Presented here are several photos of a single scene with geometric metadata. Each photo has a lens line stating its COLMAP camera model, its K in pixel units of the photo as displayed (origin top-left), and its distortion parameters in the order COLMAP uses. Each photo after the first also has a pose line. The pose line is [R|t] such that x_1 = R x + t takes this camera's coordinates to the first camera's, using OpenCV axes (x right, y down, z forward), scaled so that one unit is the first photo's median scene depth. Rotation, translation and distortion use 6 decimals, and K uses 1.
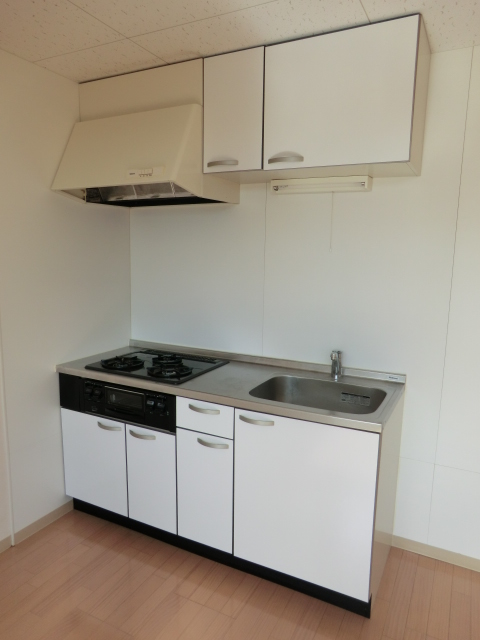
lens RADIAL K [[461.5, 0, 238.8], [0, 461.5, 323.4], [0, 0, 1]] dist [-0.079716, 0.093476]
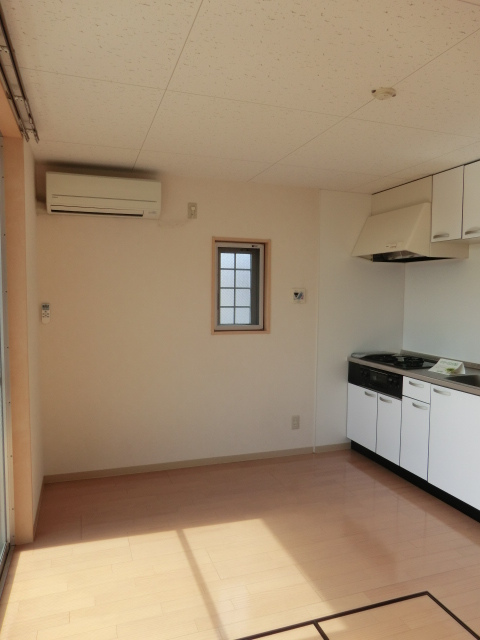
lens RADIAL K [[461.5, 0, 238.8], [0, 461.5, 323.4], [0, 0, 1]] dist [-0.079716, 0.093476]
pose [[0.720425, 0.035527, -0.692622, 0.535867], [-0.104963, 0.992768, -0.058254, 0.119543], [0.685543, 0.114668, 0.718945, -0.577547]]
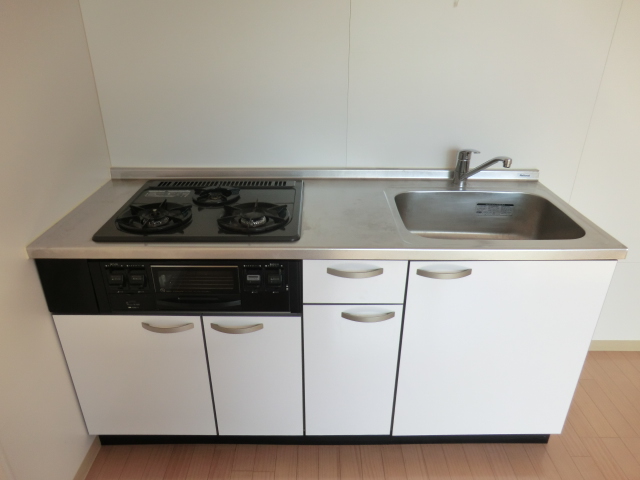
lens RADIAL K [[467.6, 0, 322.0], [0, 467.6, 242.1], [0, 0, 1]] dist [-0.090405, 0.125250]
pose [[0.883274, -0.215635, 0.416328, -0.345018], [0.079651, 0.944067, 0.319989, -0.059410], [-0.462043, -0.249477, 0.851045, 0.428831]]
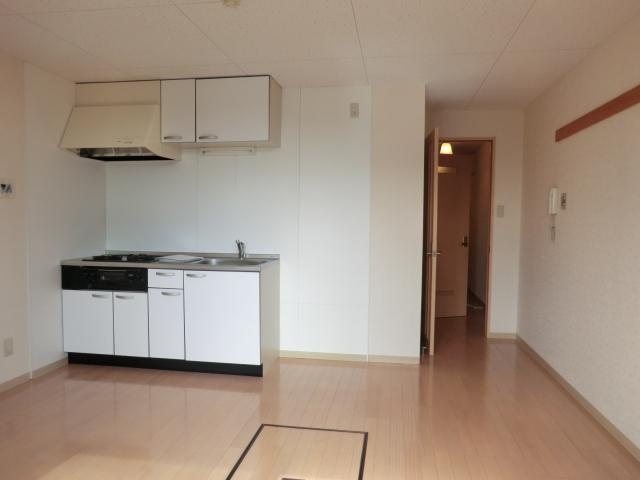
lens RADIAL K [[467.6, 0, 322.0], [0, 467.6, 242.1], [0, 0, 1]] dist [-0.090405, 0.125250]
pose [[0.948699, -0.023658, 0.315295, -0.057078], [0.054754, 0.994423, -0.090136, 0.233641], [-0.311404, 0.102775, 0.944704, -0.788965]]
